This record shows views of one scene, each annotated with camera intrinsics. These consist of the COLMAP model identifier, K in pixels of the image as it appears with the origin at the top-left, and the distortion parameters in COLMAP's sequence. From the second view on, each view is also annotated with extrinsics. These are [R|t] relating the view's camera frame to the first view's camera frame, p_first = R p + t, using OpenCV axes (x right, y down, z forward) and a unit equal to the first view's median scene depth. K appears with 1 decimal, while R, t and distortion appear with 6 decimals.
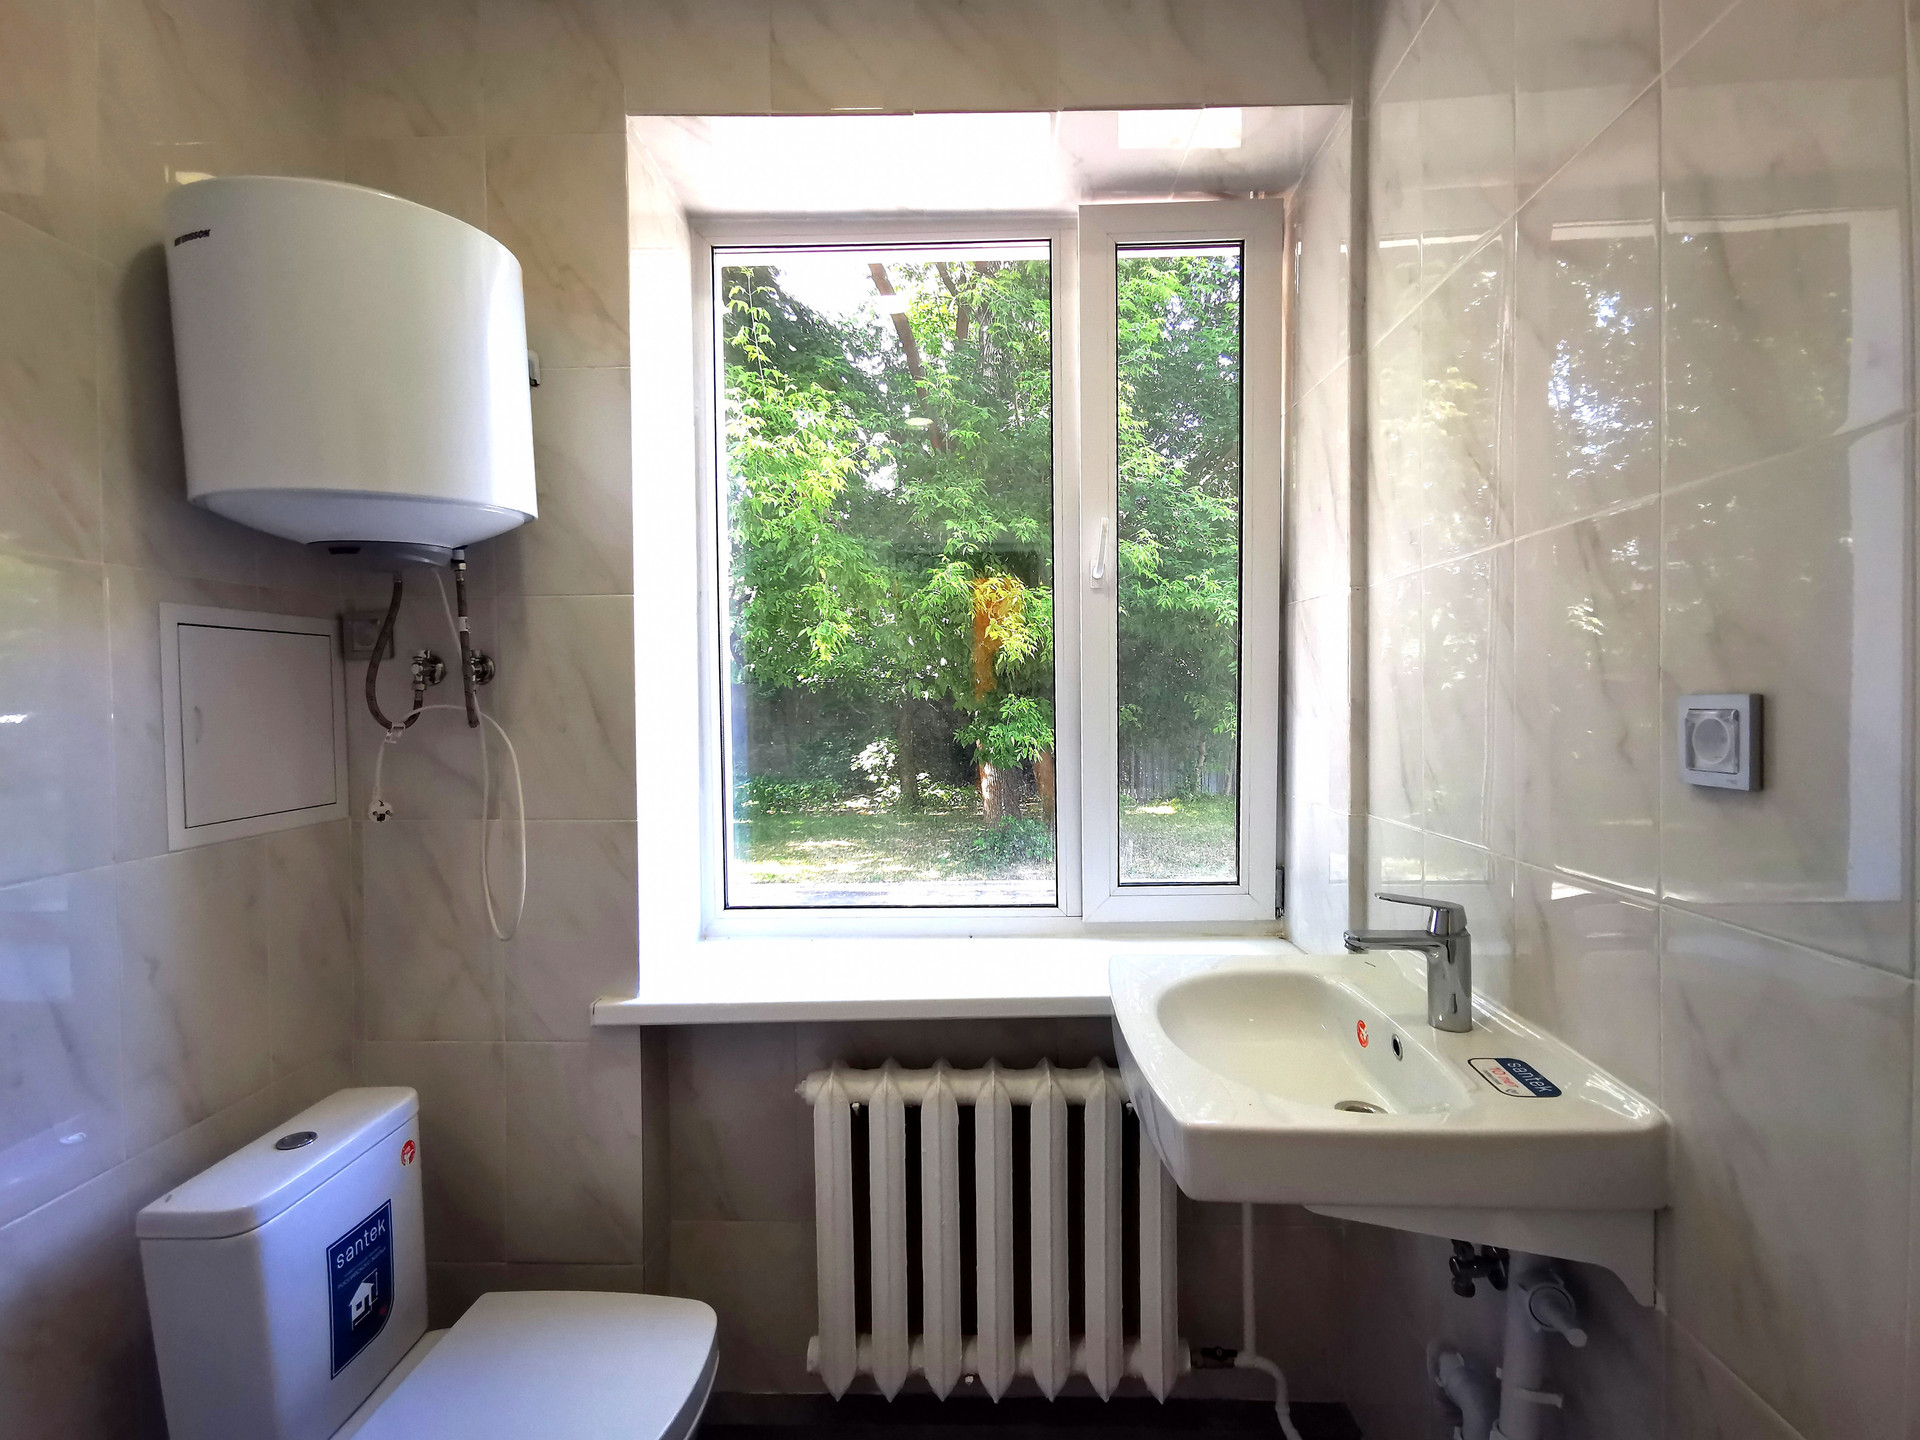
lens RADIAL K [[962.5, 0, 961.1], [0, 962.5, 719.7], [0, 0, 1]] dist [0.017398, -0.001009]
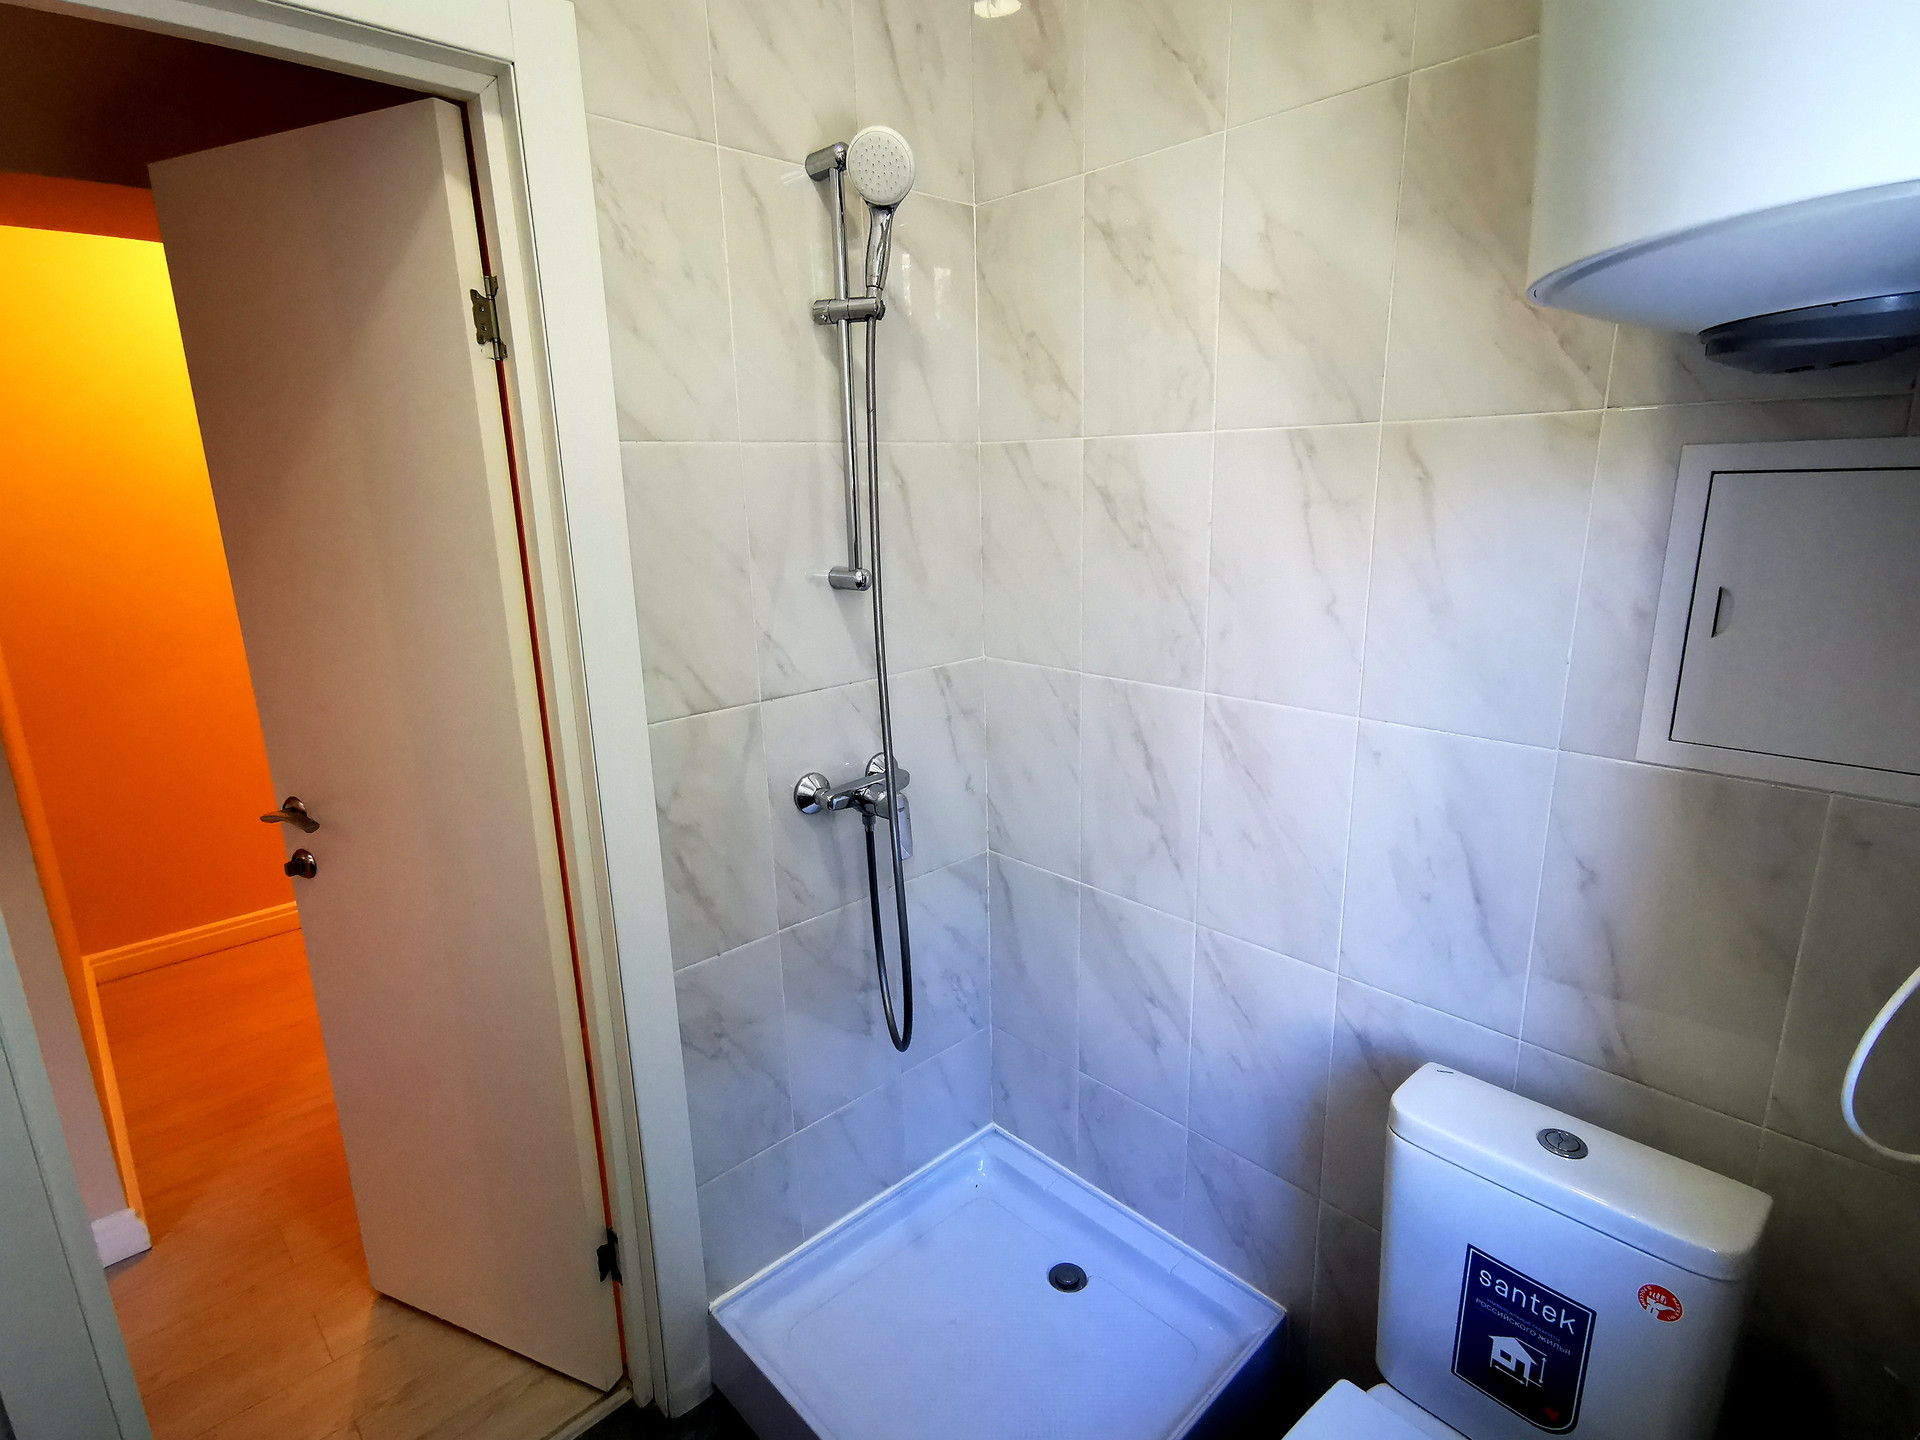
lens RADIAL K [[962.5, 0, 961.1], [0, 962.5, 719.7], [0, 0, 1]] dist [0.017398, -0.001009]
pose [[-0.709885, 0.196832, -0.676255, 0.140972], [0.014220, 0.963966, 0.265647, -0.123760], [0.704174, 0.178962, -0.687104, 1.150207]]
